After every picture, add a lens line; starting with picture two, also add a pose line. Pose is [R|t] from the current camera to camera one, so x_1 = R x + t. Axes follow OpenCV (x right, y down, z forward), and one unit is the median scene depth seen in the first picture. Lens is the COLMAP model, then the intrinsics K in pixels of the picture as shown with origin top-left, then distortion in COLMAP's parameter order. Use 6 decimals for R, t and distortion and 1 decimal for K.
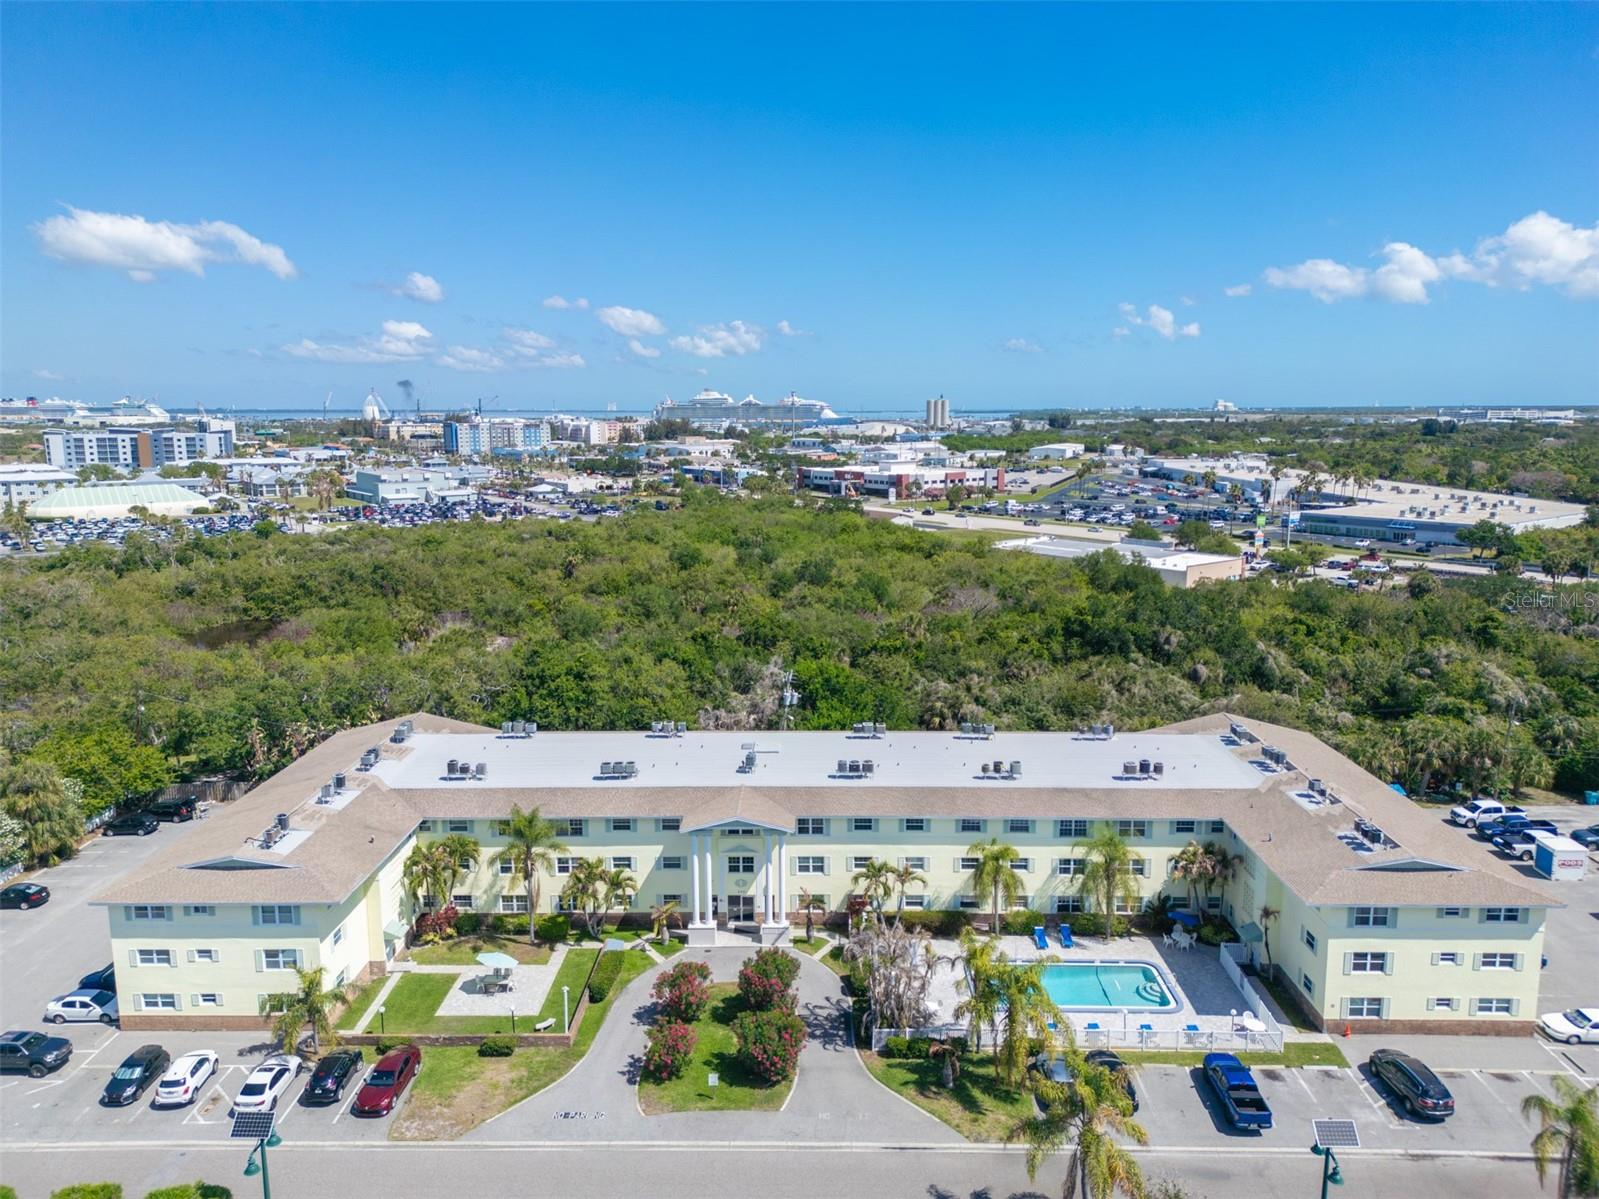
lens RADIAL K [[1118.9, 0, 801.5], [0, 1118.9, 591.0], [0, 0, 1]] dist [0.071906, -0.071384]
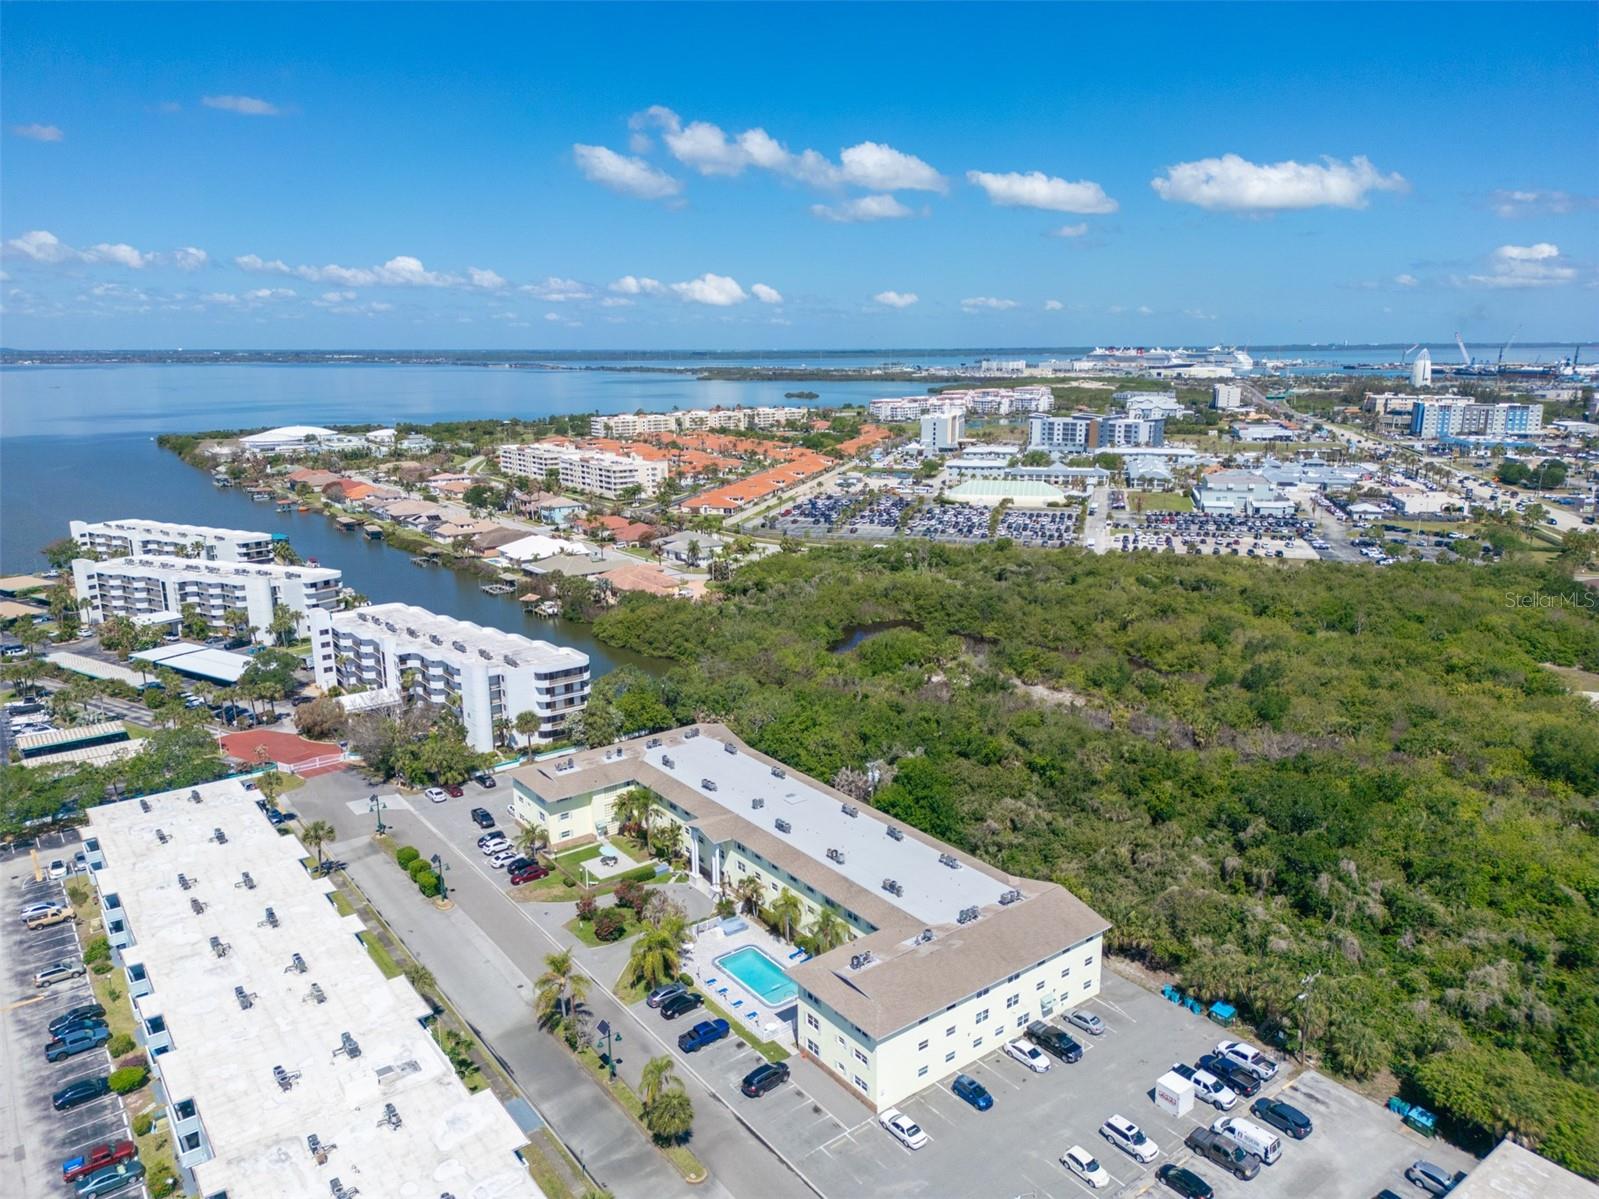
lens RADIAL K [[1118.9, 0, 801.5], [0, 1118.9, 591.0], [0, 0, 1]] dist [0.071906, -0.071384]
pose [[0.618085, 0.168145, -0.767918, 1.405759], [-0.123584, 0.985494, 0.116316, -0.426355], [0.776337, 0.023009, 0.629898, -0.088715]]
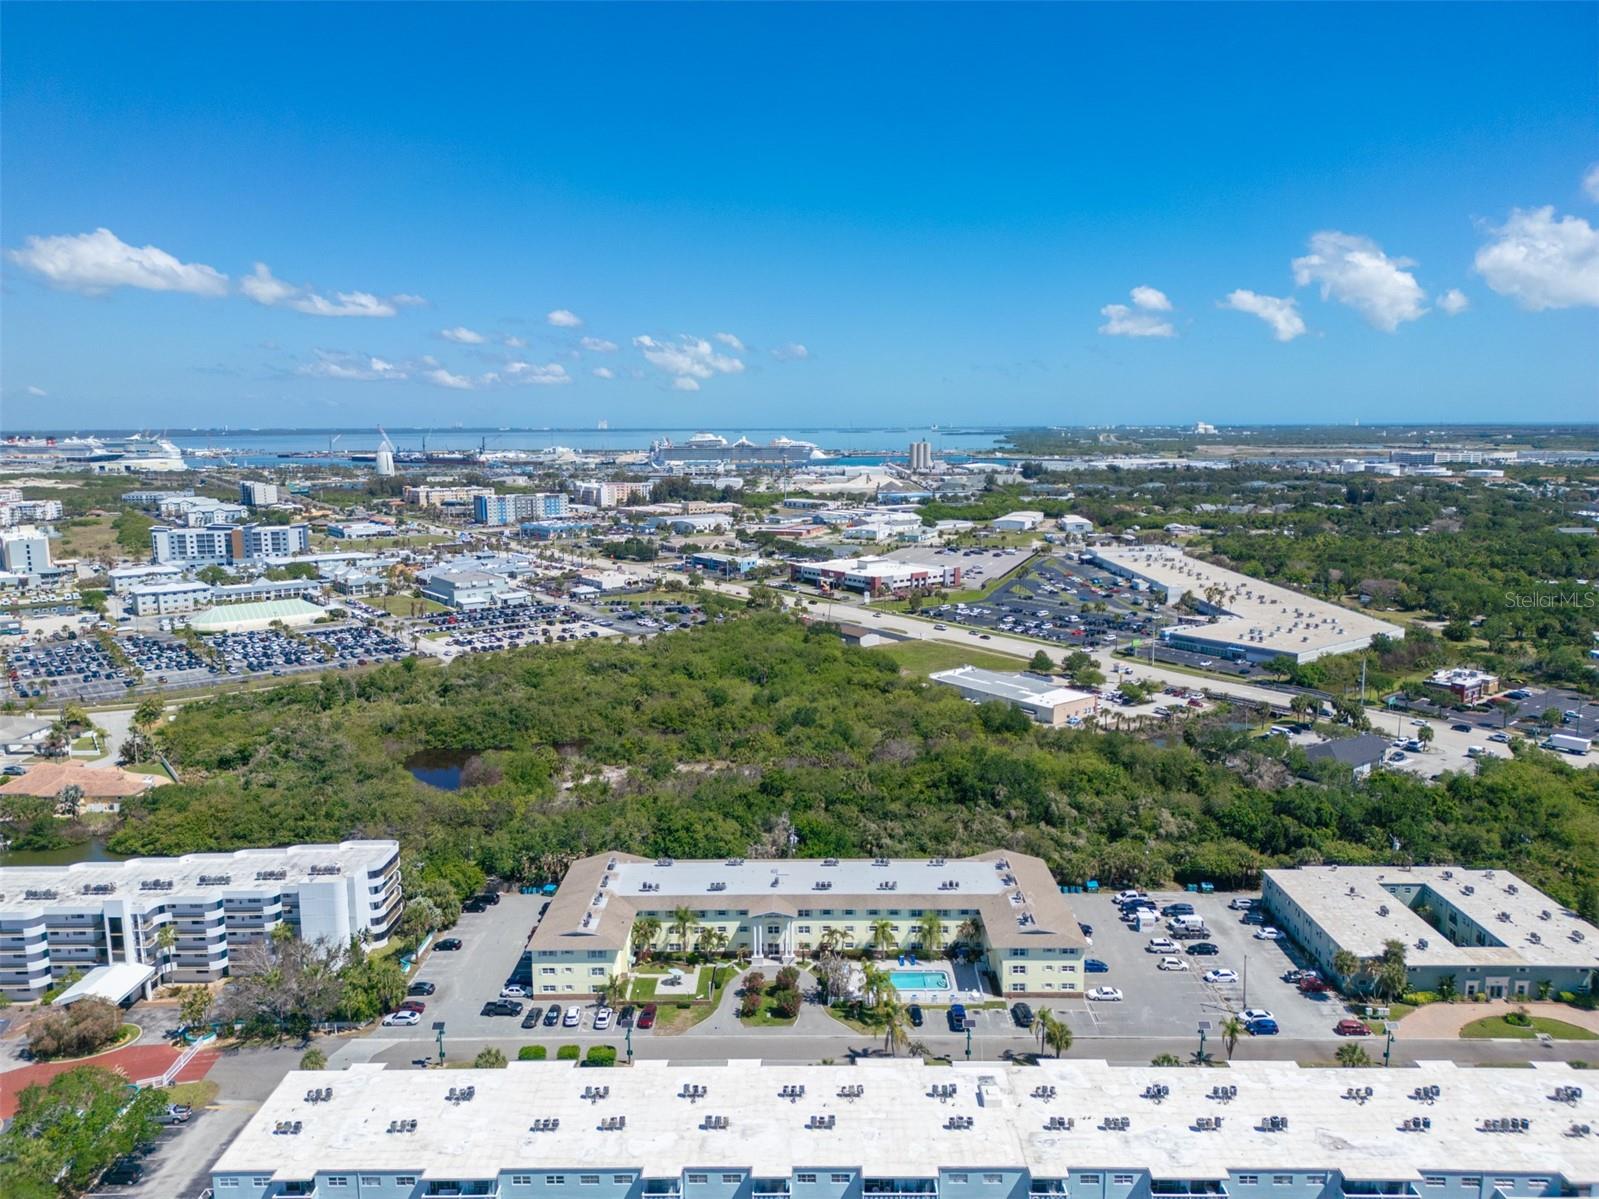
lens RADIAL K [[1118.9, 0, 801.5], [0, 1118.9, 591.0], [0, 0, 1]] dist [0.071906, -0.071384]
pose [[0.999954, -0.003952, 0.008747, -0.014552], [0.004058, 0.999917, -0.012202, -0.423230], [-0.008698, 0.012237, 0.999887, -1.318277]]
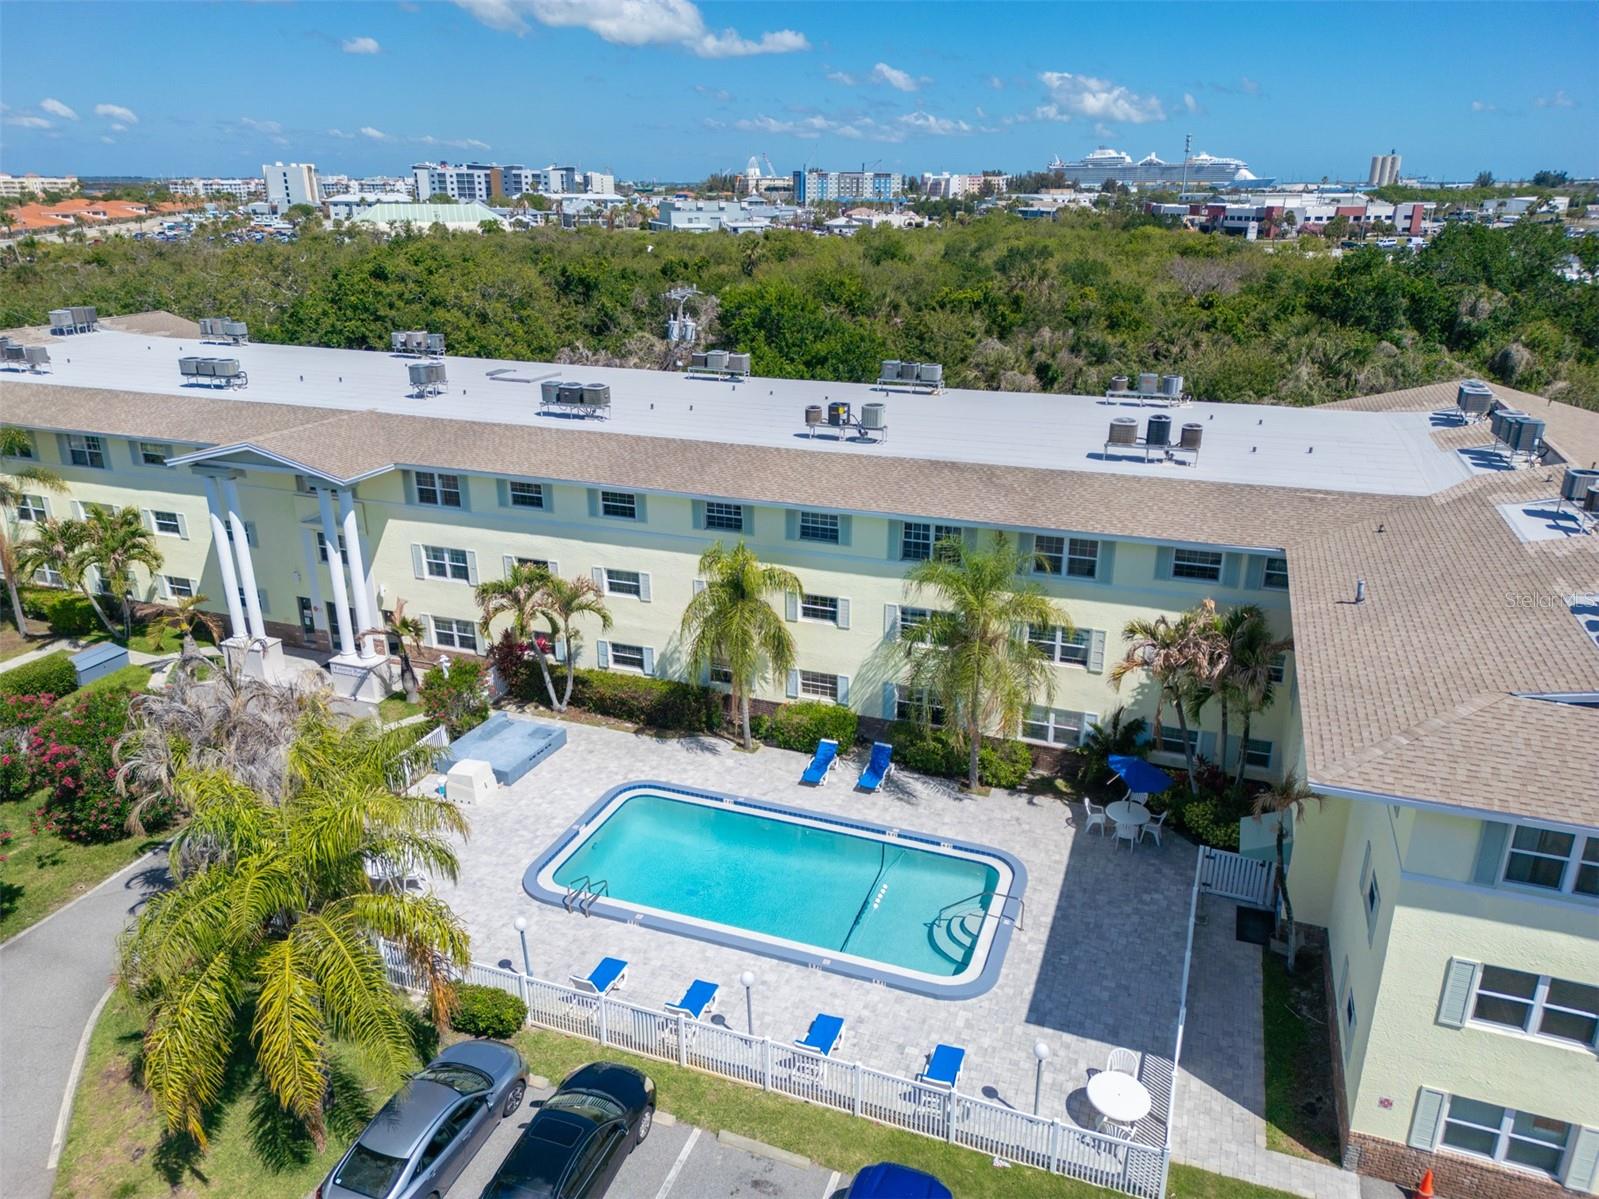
lens RADIAL K [[1118.9, 0, 801.5], [0, 1118.9, 591.0], [0, 0, 1]] dist [0.071906, -0.071384]
pose [[0.942679, 0.117552, -0.312309, 0.330774], [-0.057860, 0.979302, 0.193959, 0.145246], [0.328645, -0.164771, 0.929969, 0.565421]]
